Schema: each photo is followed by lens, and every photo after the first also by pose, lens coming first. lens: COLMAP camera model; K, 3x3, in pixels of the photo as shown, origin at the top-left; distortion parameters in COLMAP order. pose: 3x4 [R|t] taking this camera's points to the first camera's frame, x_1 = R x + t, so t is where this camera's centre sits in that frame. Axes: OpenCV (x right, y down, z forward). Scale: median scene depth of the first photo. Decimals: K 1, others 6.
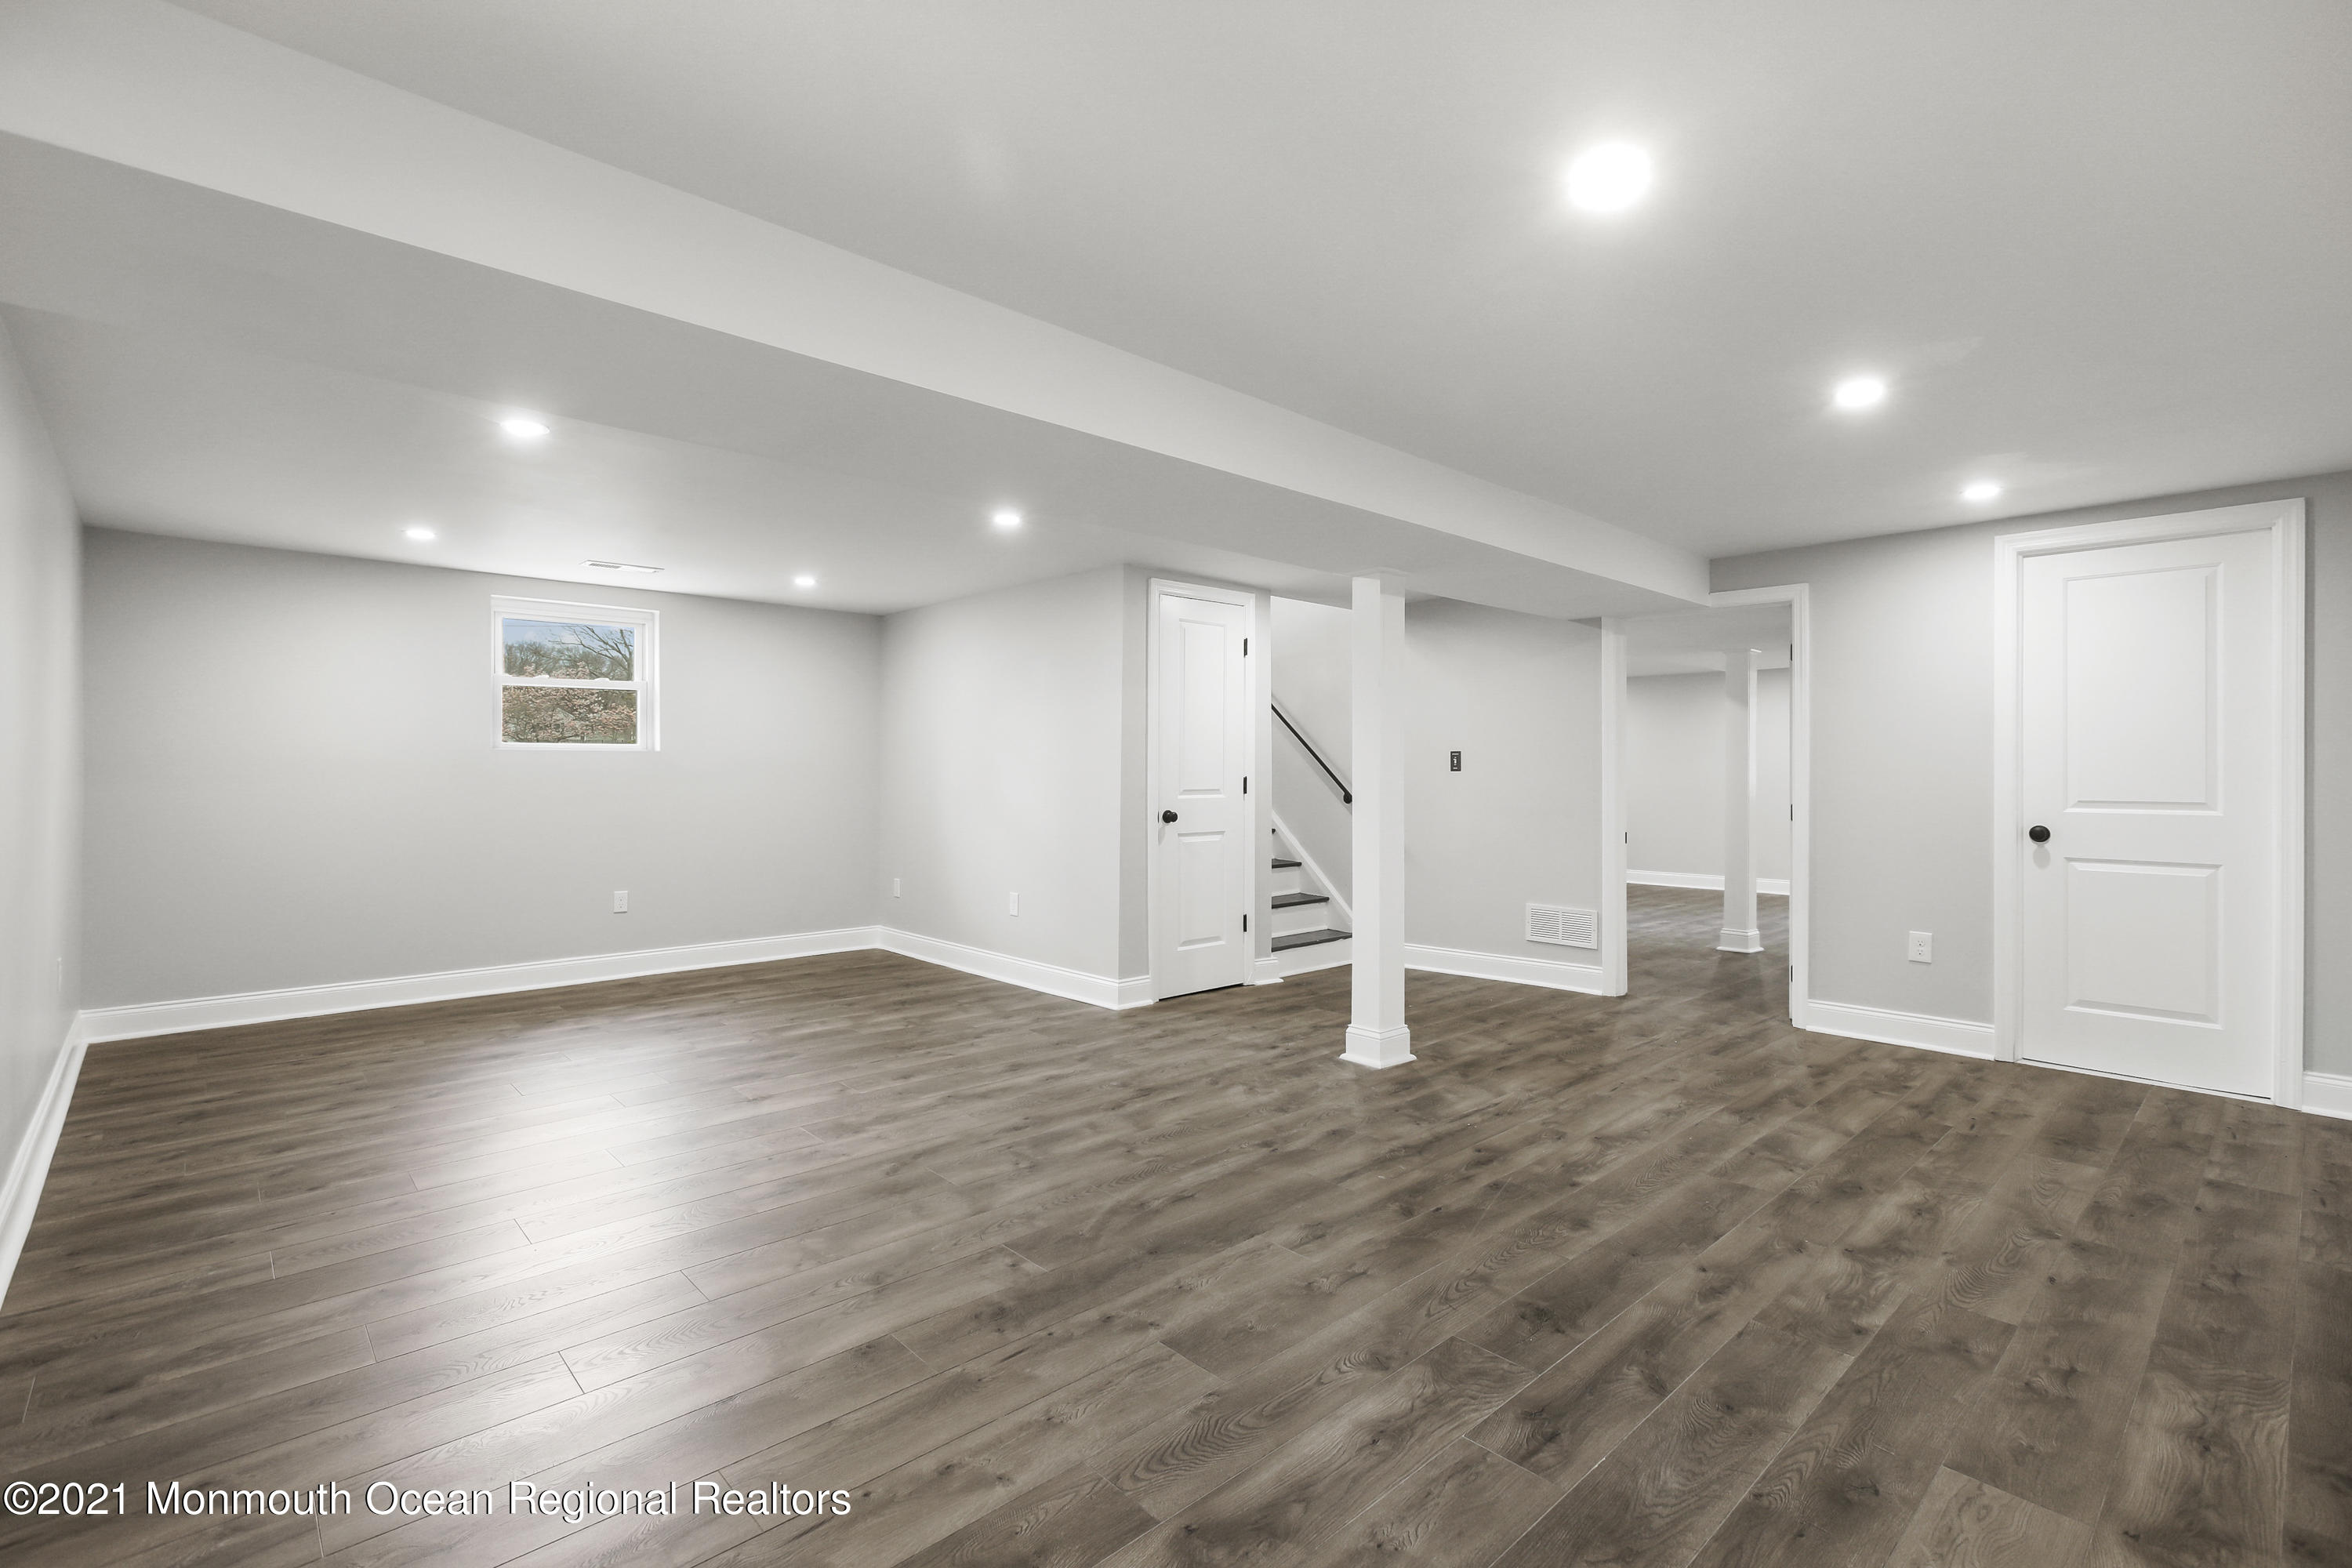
lens RADIAL K [[1057.0, 0, 1184.2], [0, 1057.0, 770.4], [0, 0, 1]] dist [0.000197, 0.001054]
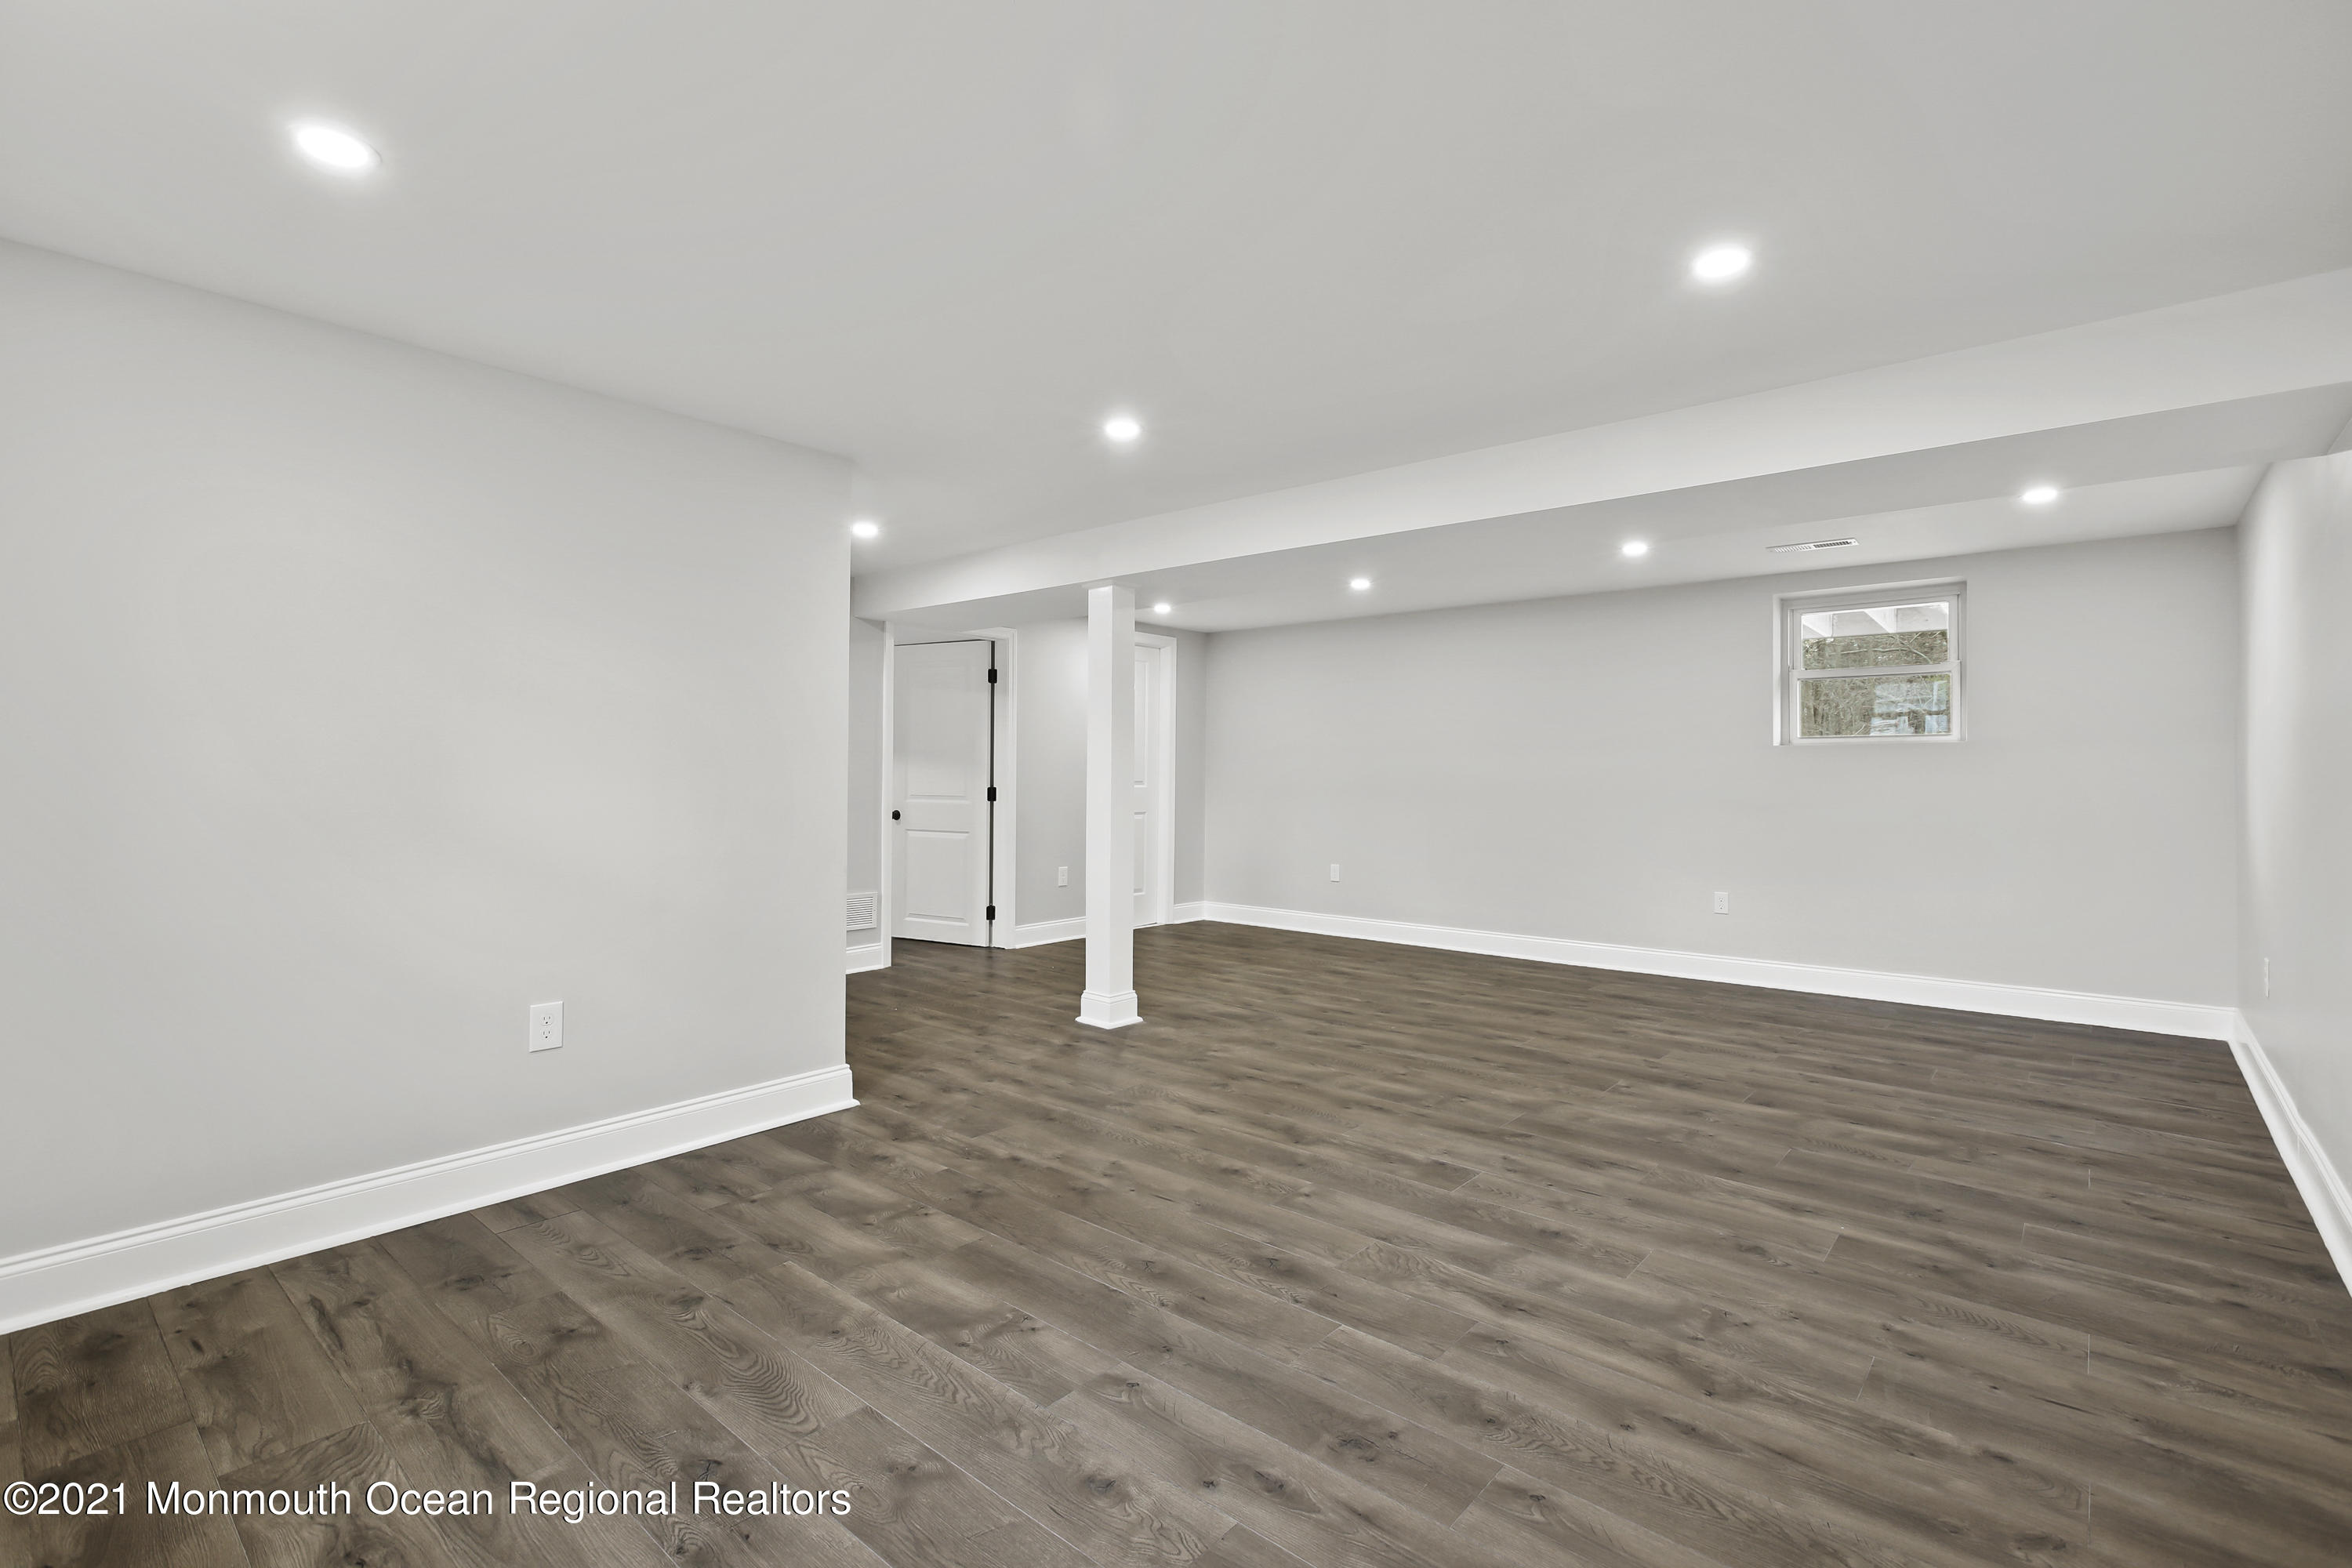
lens RADIAL K [[1057.0, 0, 1191.3], [0, 1057.0, 779.4], [0, 0, 1]] dist [0.000197, 0.001054]
pose [[-0.110749, -0.009692, 0.993801, -1.319527], [-0.007290, 0.999933, 0.008939, 0.011125], [-0.993822, -0.006255, -0.110812, 1.475905]]
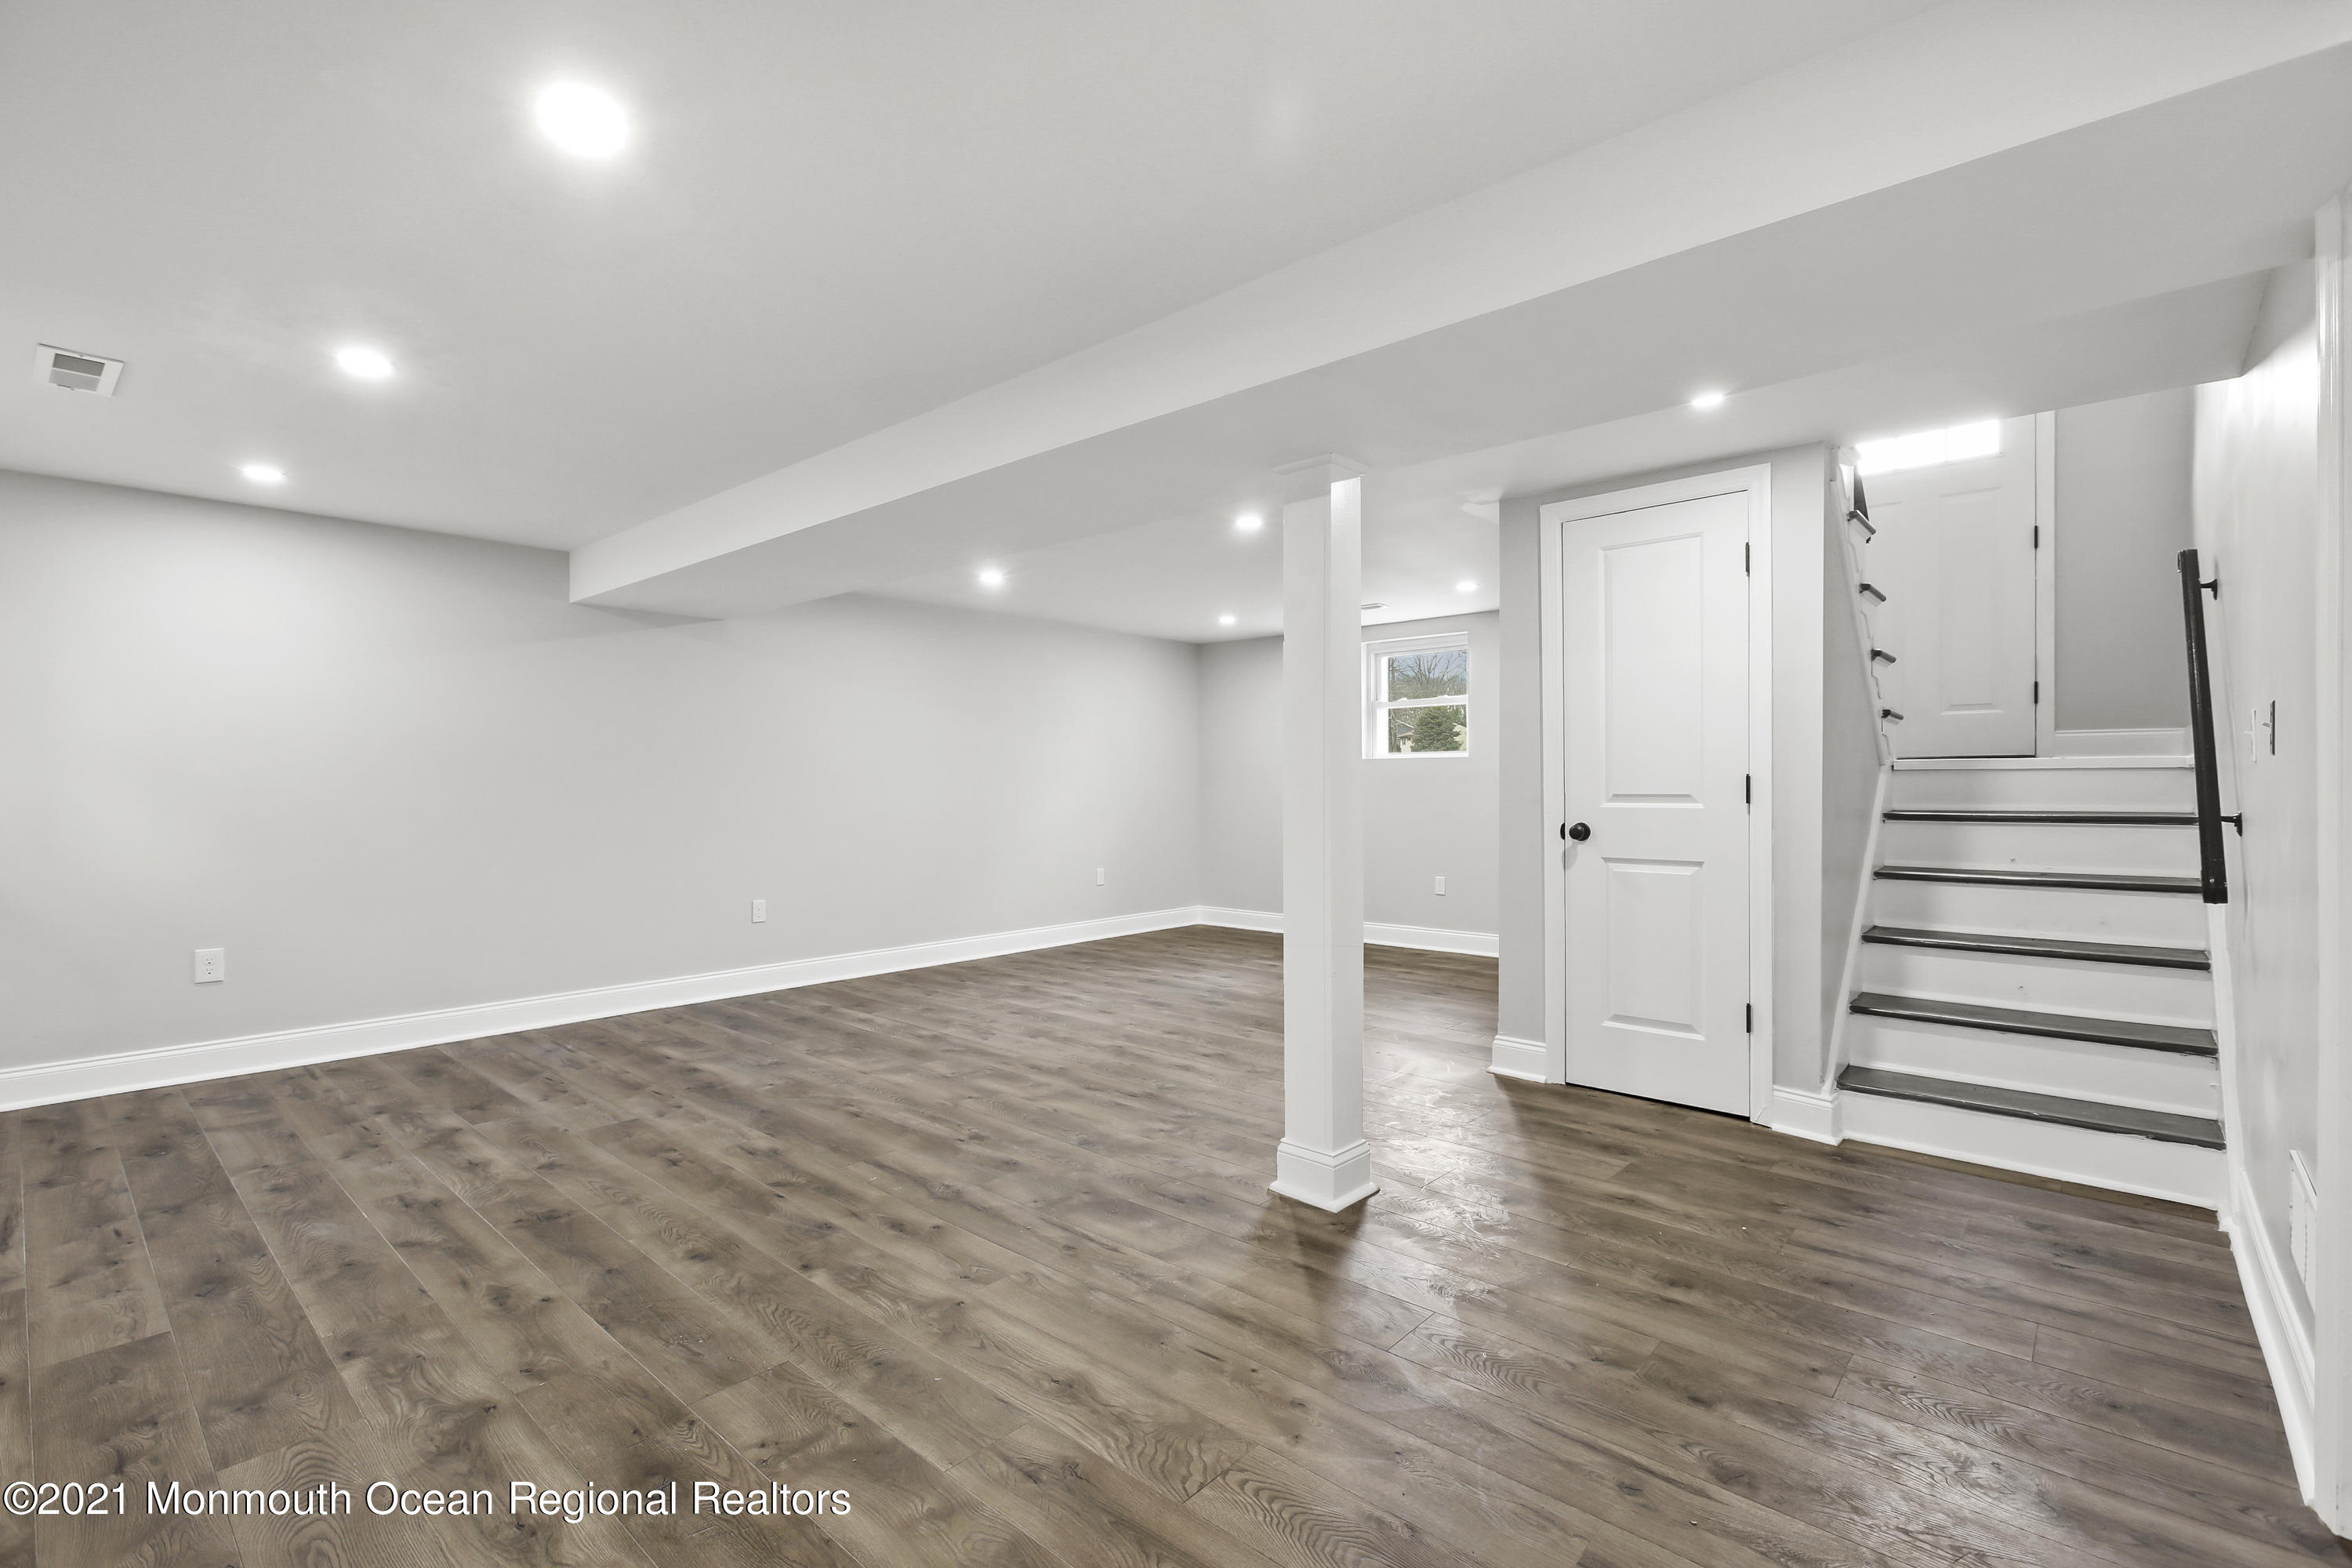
lens RADIAL K [[1057.0, 0, 1196.1], [0, 1057.0, 786.3], [0, 0, 1]] dist [0.000197, 0.001054]
pose [[0.095815, 0.002057, -0.995397, 1.204888], [0.005007, 0.999984, 0.002548, 0.017991], [0.995387, -0.005228, 0.095803, 1.215670]]
